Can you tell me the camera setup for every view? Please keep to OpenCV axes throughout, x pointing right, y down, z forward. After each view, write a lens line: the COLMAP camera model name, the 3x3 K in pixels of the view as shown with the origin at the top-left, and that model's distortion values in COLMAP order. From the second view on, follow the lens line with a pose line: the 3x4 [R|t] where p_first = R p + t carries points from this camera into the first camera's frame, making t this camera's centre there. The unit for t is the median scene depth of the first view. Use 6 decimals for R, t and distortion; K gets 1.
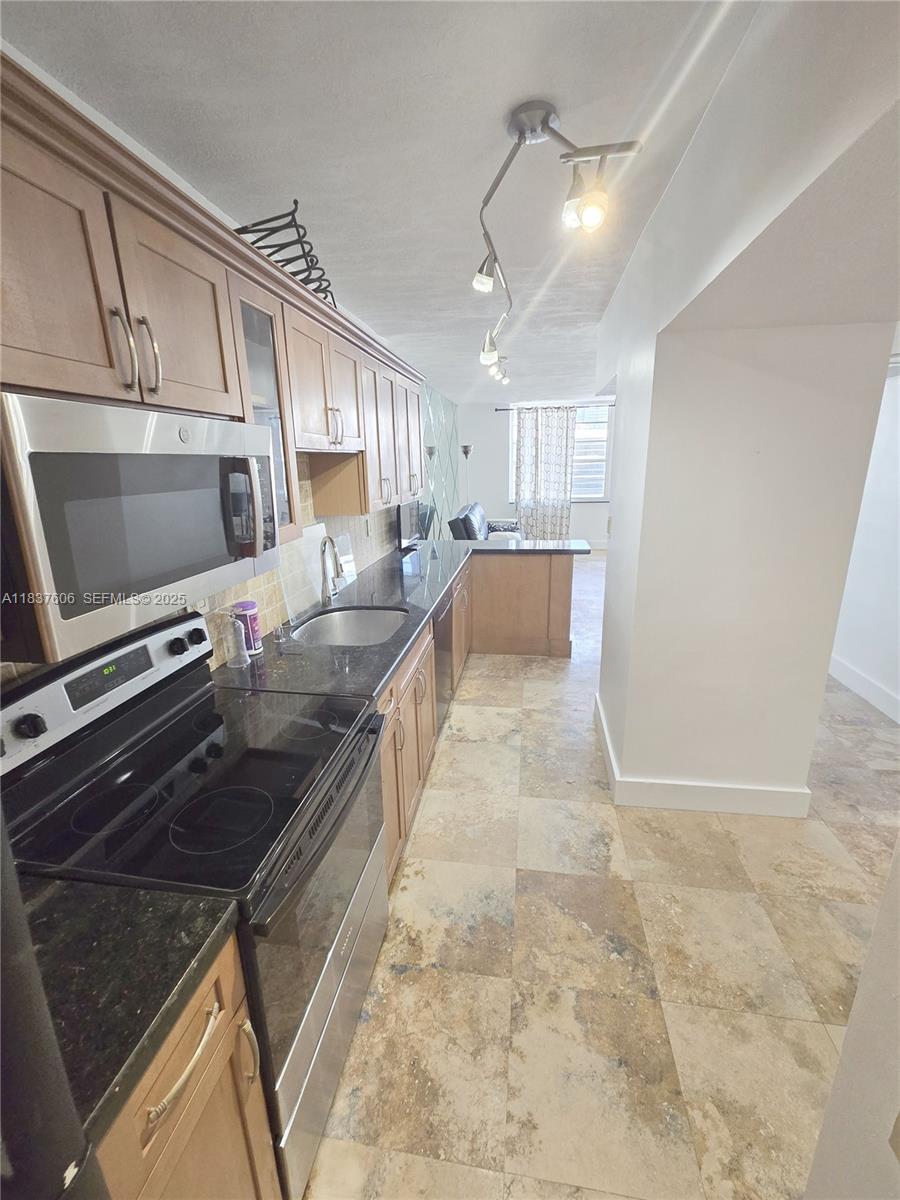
lens RADIAL K [[480.4, 0, 452.4], [0, 480.4, 597.1], [0, 0, 1]] dist [-0.001998, -0.000085]
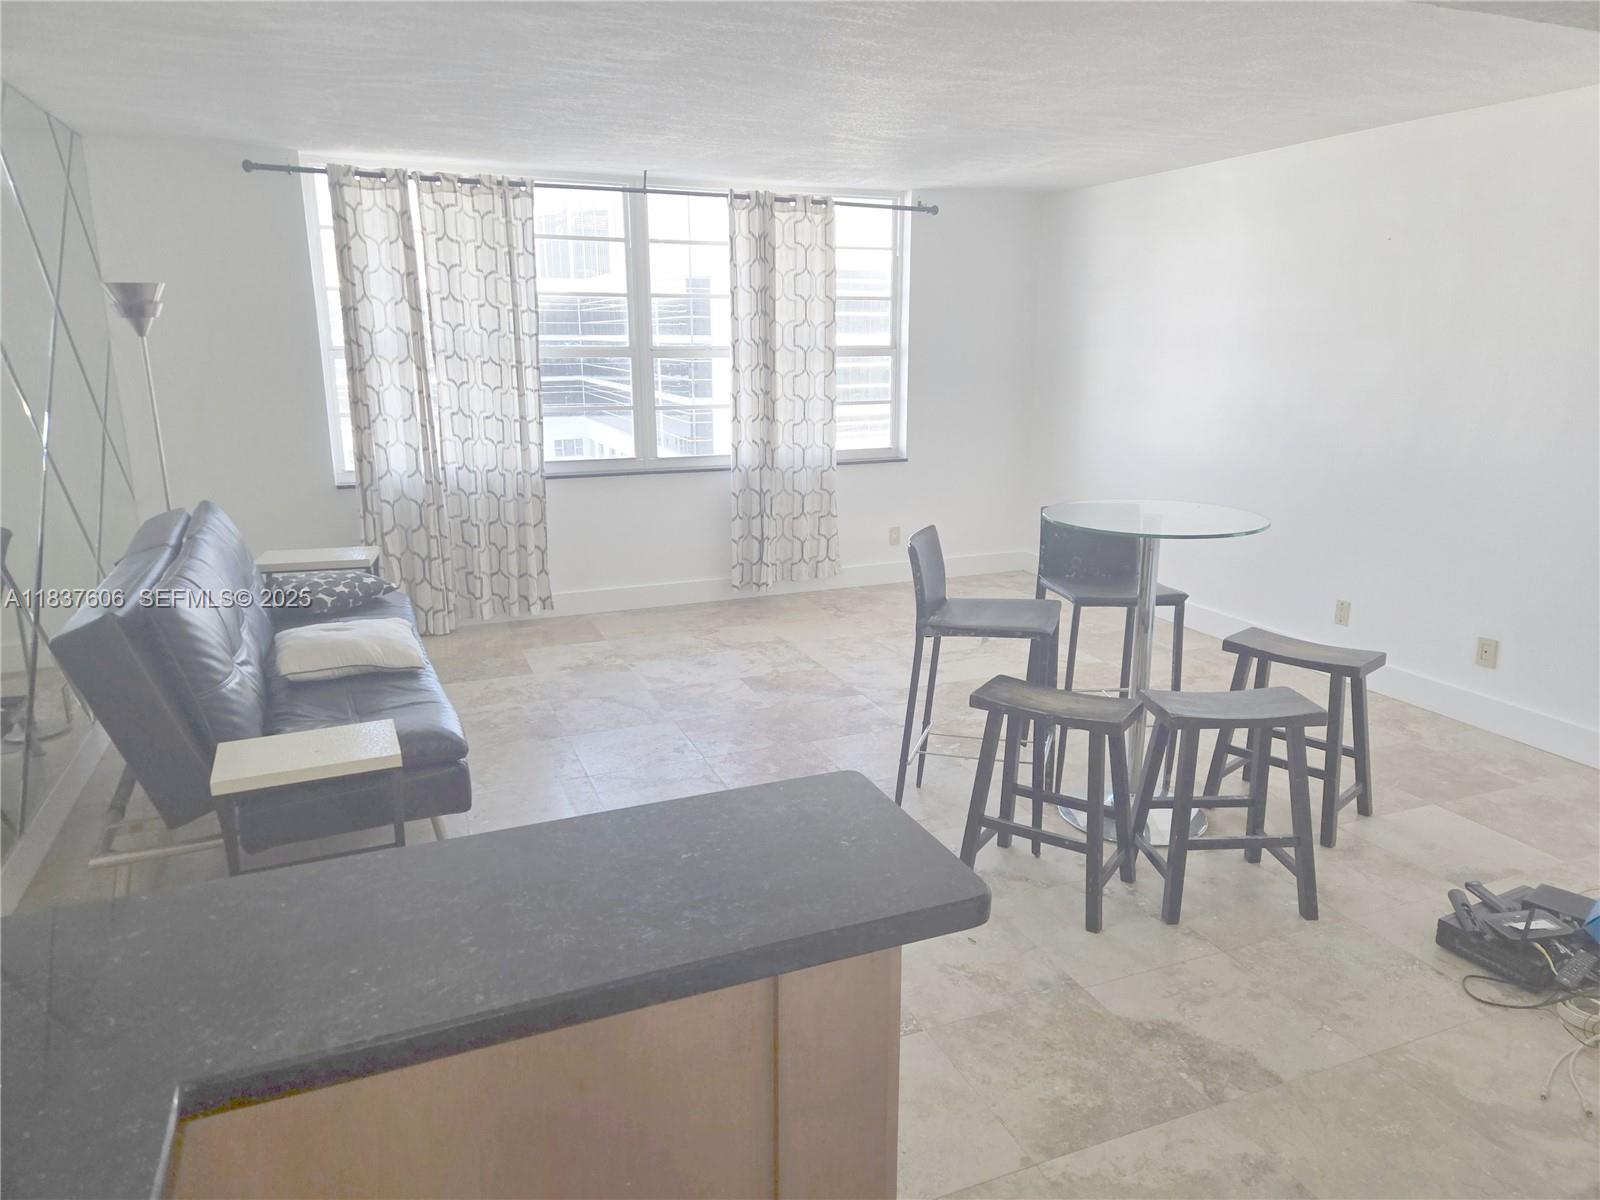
lens RADIAL K [[1064.6, 0, 800.0], [0, 1064.6, 600.0], [0, 0, 1]] dist [0.052859, 0.000708]
pose [[0.851789, -0.096398, 0.514939, 0.093024], [0.119049, 0.992827, -0.011065, -0.383697], [-0.510179, 0.070728, 0.857155, 1.309878]]
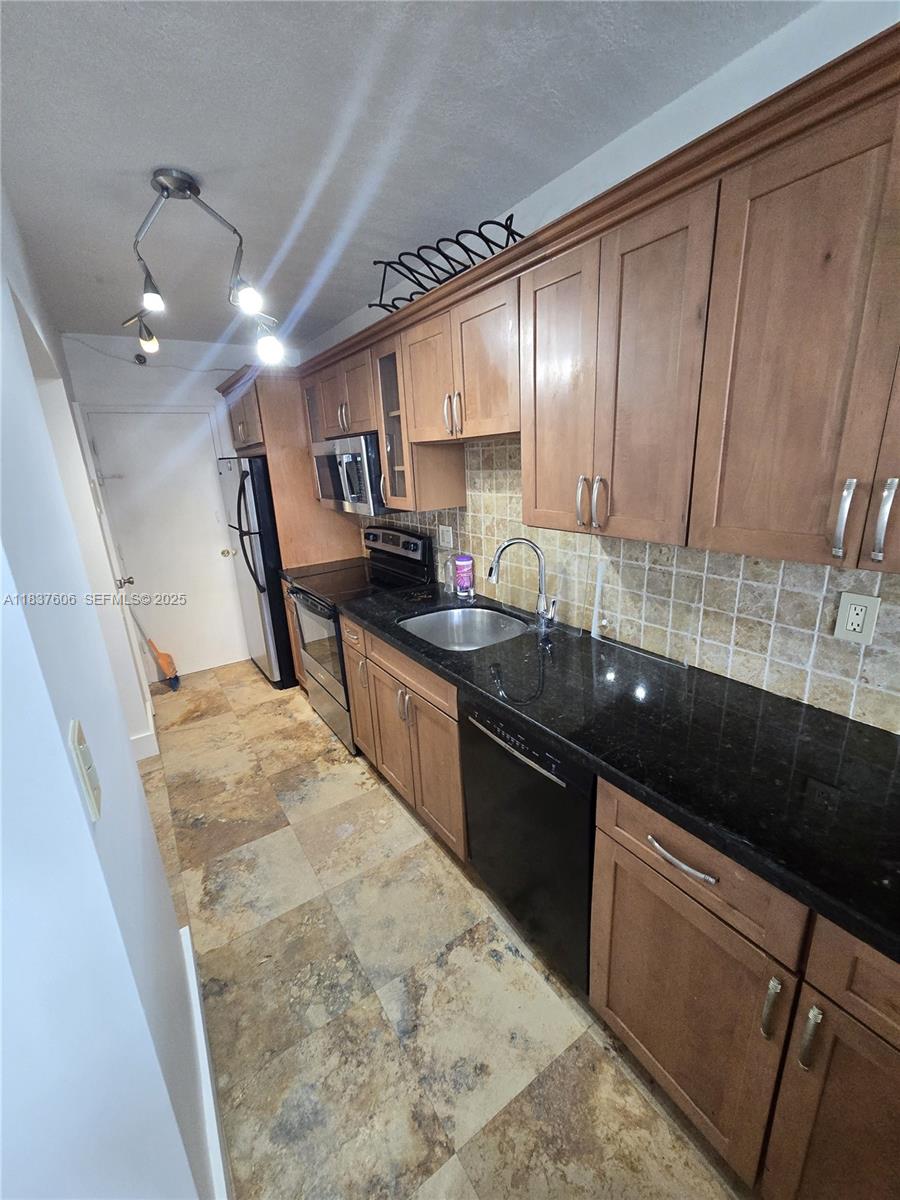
lens RADIAL K [[480.4, 0, 452.4], [0, 480.4, 597.1], [0, 0, 1]] dist [-0.001998, -0.000085]
pose [[-0.722273, 0.255339, -0.642747, 0.425852], [-0.121628, 0.867972, 0.481488, -0.473898], [0.680829, 0.425941, -0.595857, 1.619035]]
